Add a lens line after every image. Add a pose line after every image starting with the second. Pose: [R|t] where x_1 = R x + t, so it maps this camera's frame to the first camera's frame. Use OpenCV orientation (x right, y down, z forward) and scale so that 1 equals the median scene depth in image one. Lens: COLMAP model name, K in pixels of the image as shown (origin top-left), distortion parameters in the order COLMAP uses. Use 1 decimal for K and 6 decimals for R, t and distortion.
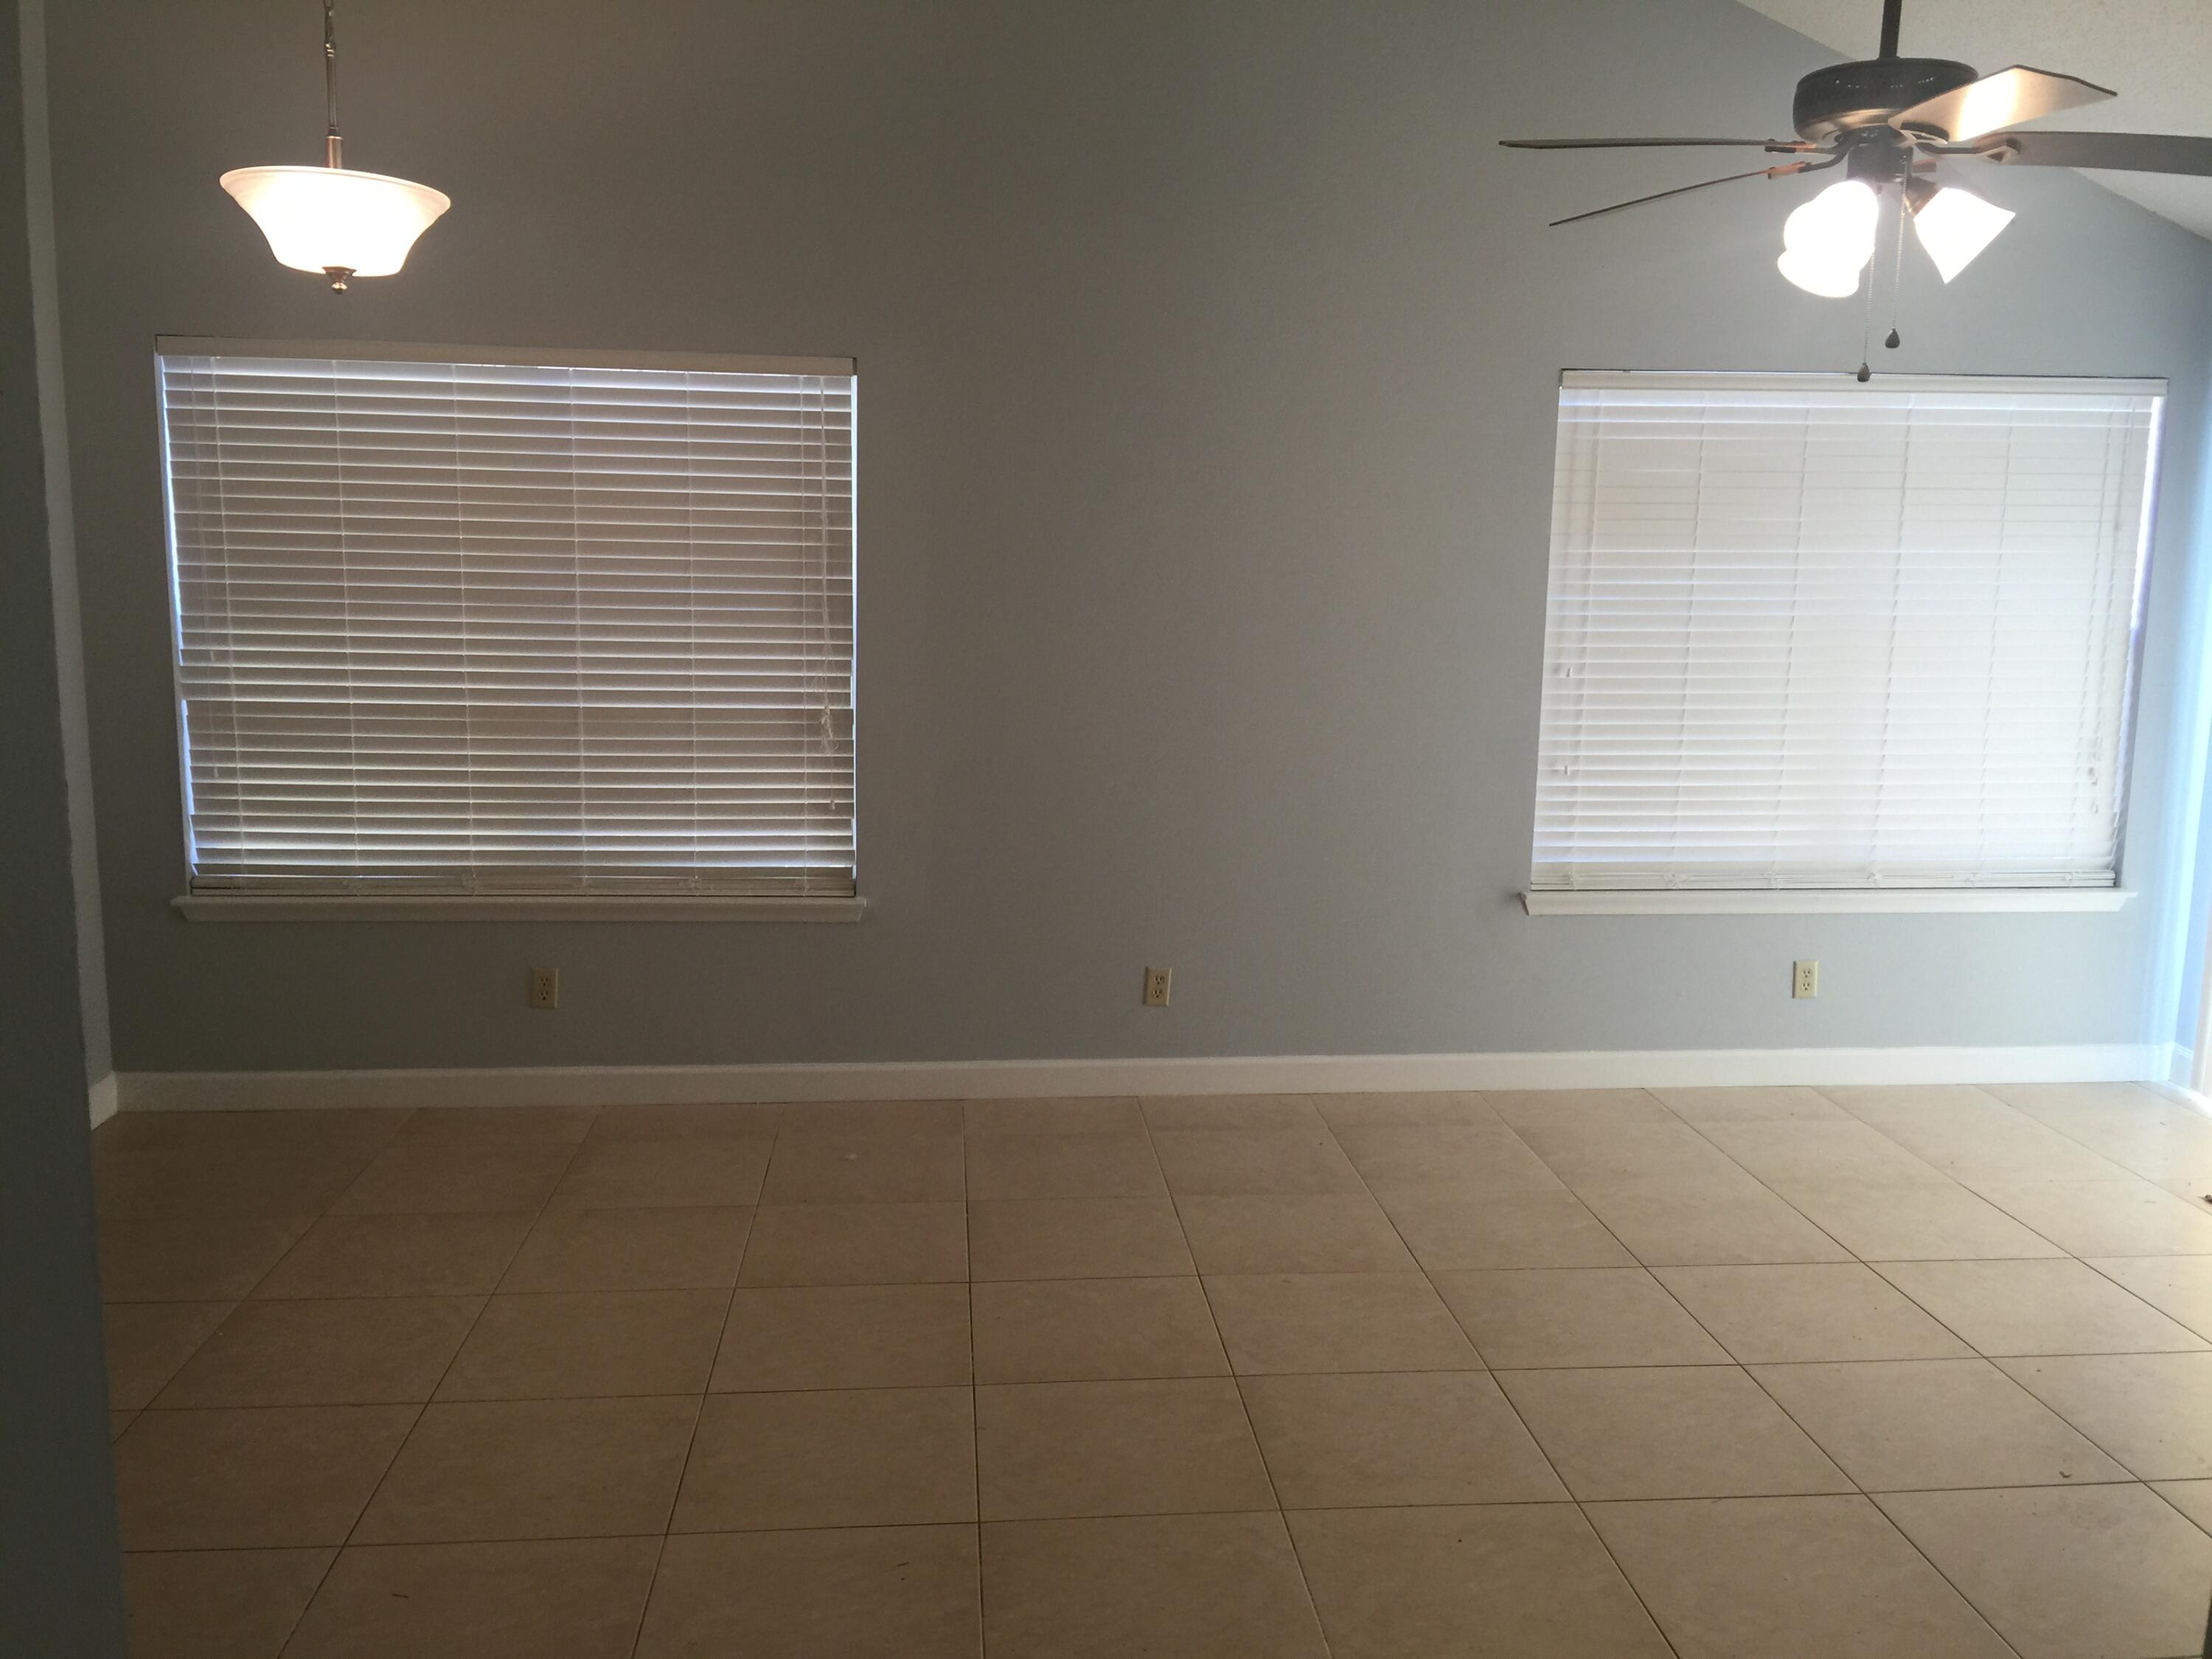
lens RADIAL K [[1871.9, 0, 1096.6], [0, 1871.9, 828.1], [0, 0, 1]] dist [0.097954, -0.137735]
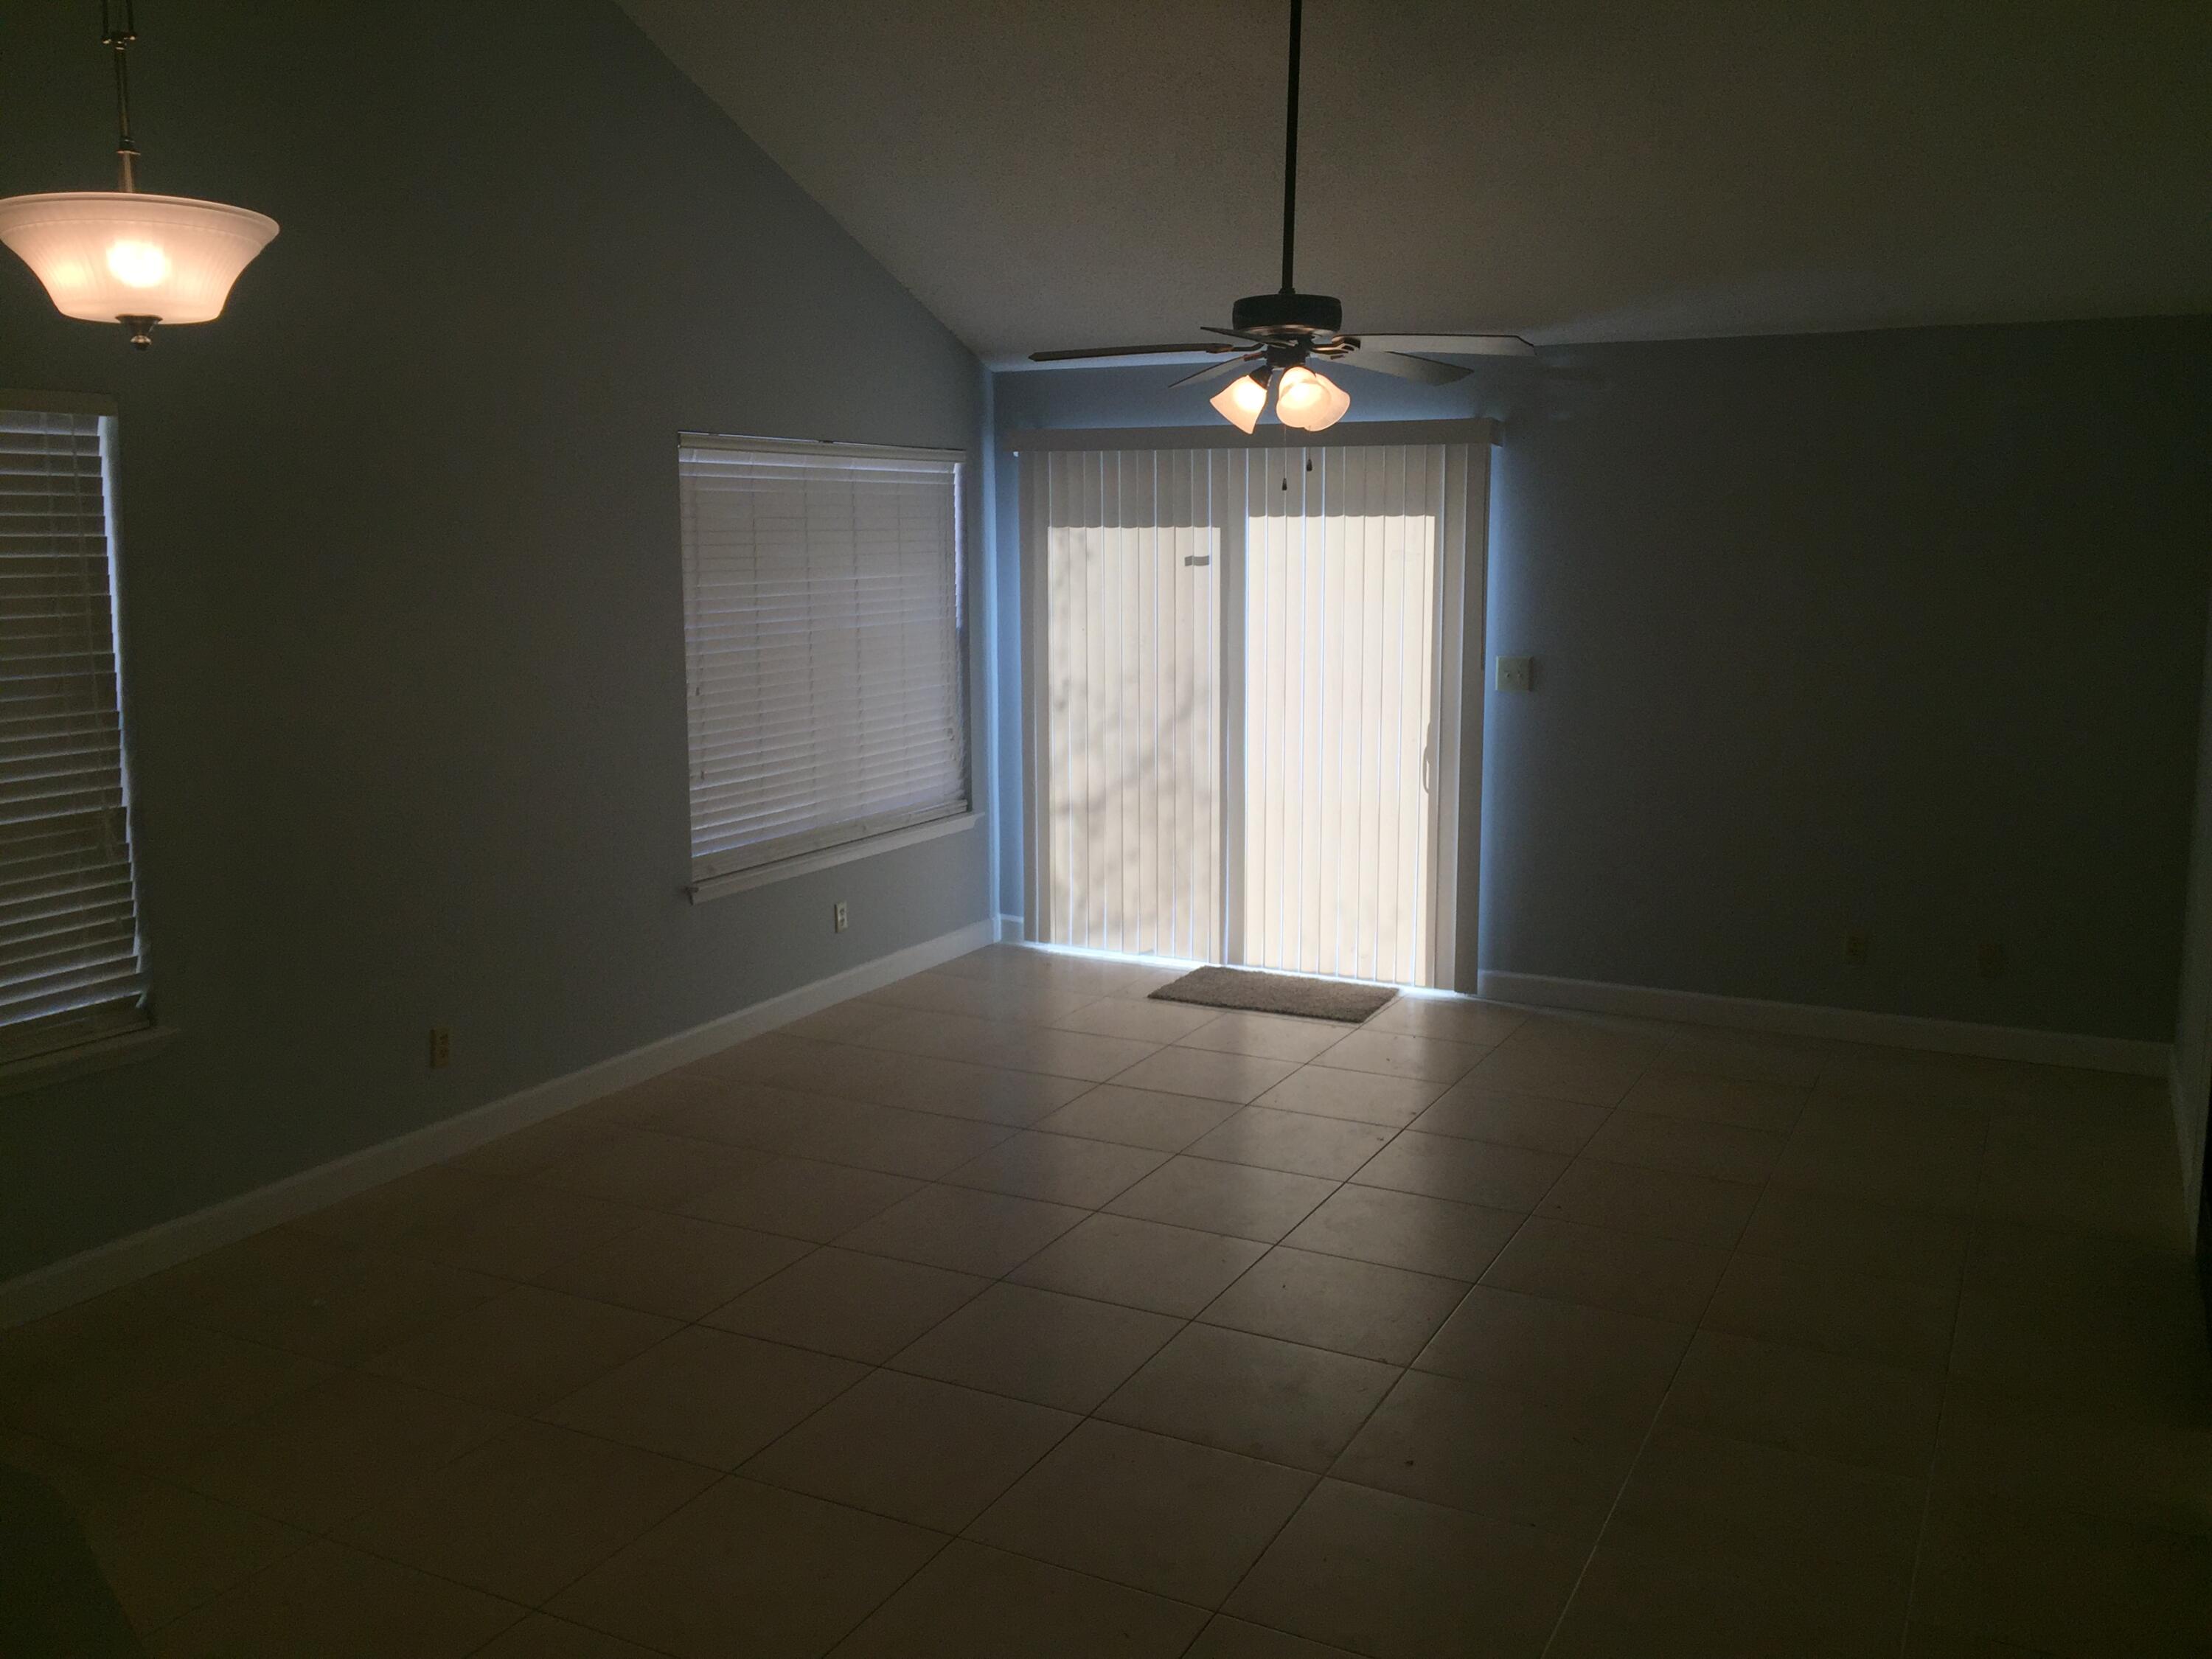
lens RADIAL K [[1866.9, 0, 1103.8], [0, 1866.9, 807.7], [0, 0, 1]] dist [0.009685, -0.002127]
pose [[0.538748, -0.138442, 0.831014, -0.589754], [0.136213, 0.987741, 0.076245, -0.067112], [-0.831382, 0.072118, 0.551001, 0.173242]]
